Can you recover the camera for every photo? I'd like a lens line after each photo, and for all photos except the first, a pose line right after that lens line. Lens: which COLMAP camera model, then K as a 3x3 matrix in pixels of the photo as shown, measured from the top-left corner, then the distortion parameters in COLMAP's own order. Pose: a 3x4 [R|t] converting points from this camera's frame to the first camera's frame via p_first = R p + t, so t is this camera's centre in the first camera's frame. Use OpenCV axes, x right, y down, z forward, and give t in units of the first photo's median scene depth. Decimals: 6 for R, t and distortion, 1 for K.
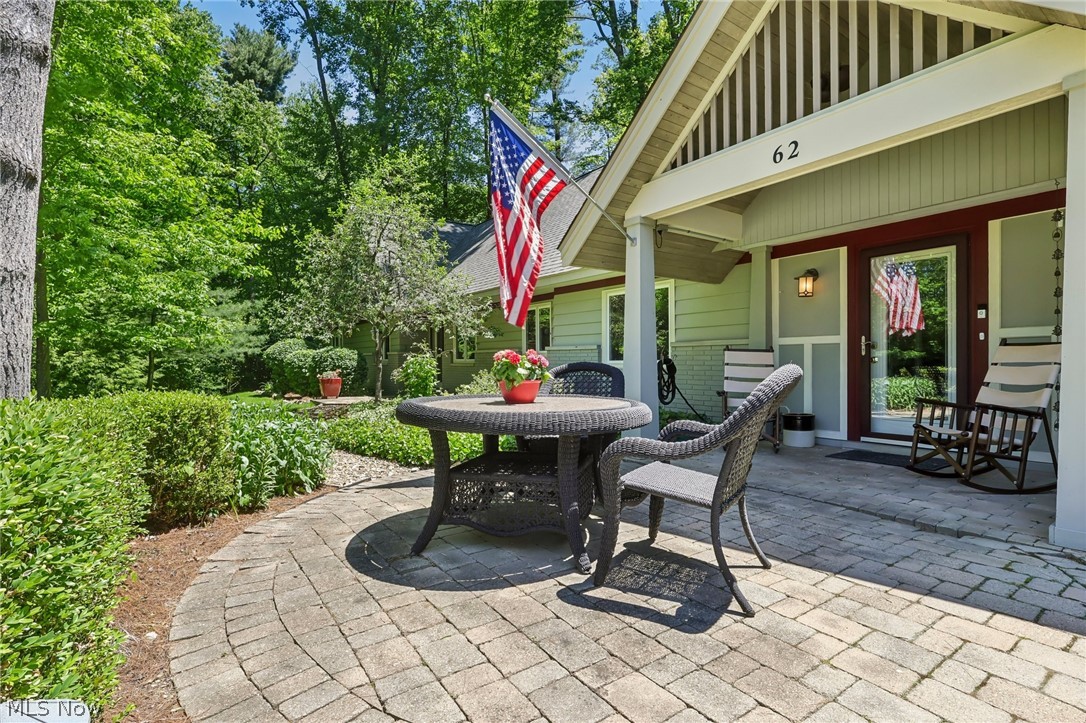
lens RADIAL K [[523.5, 0, 538.9], [0, 523.5, 361.5], [0, 0, 1]] dist [0.001944, -0.000061]
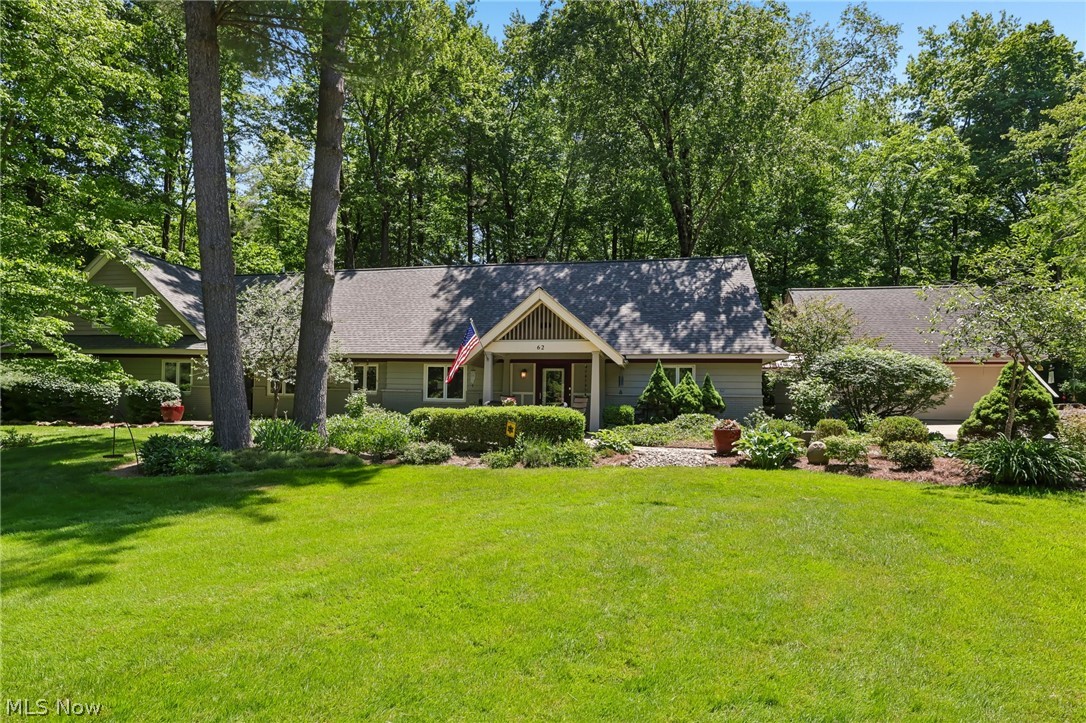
lens RADIAL K [[559.2, 0, 542.5], [0, 559.2, 388.2], [0, 0, 1]] dist [-0.002177, 0.001693]
pose [[0.712869, 0.021686, 0.700962, -1.862270], [-0.020374, 0.999740, -0.010210, -0.045964], [-0.701001, -0.007003, 0.713126, -1.510673]]
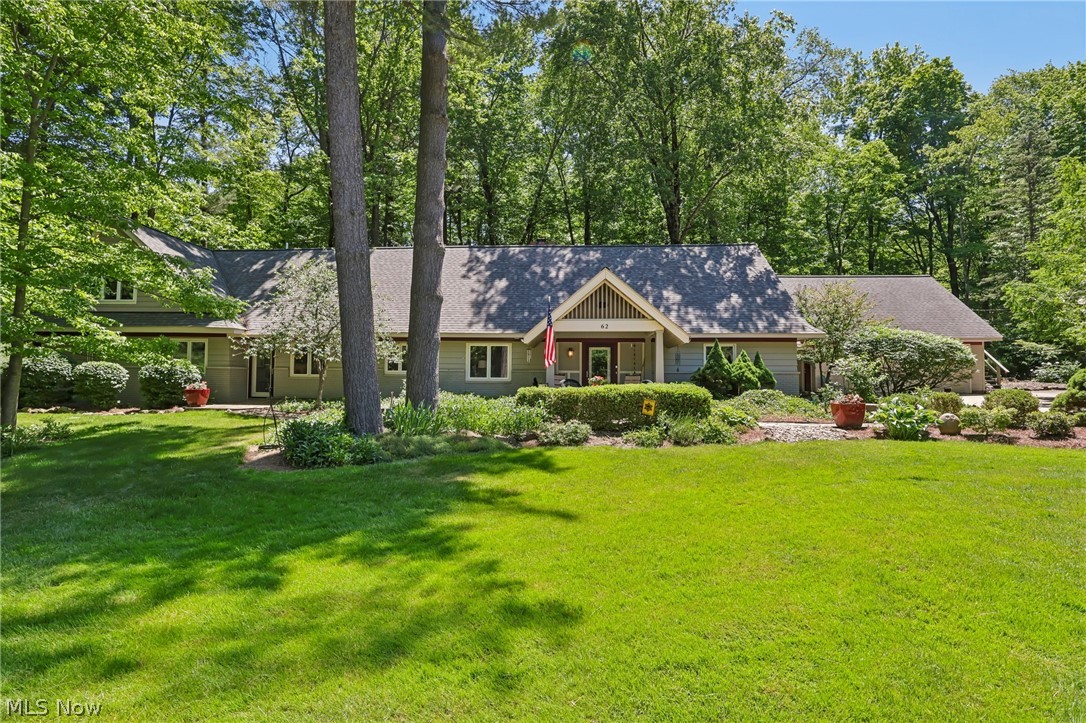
lens RADIAL K [[515.4, 0, 541.2], [0, 515.4, 366.4], [0, 0, 1]] dist [0.000533, -0.000561]
pose [[0.604748, 0.020170, 0.796161, -2.249841], [-0.011132, 0.999796, -0.016873, -0.024812], [-0.796339, 0.001341, 0.604849, -0.747186]]
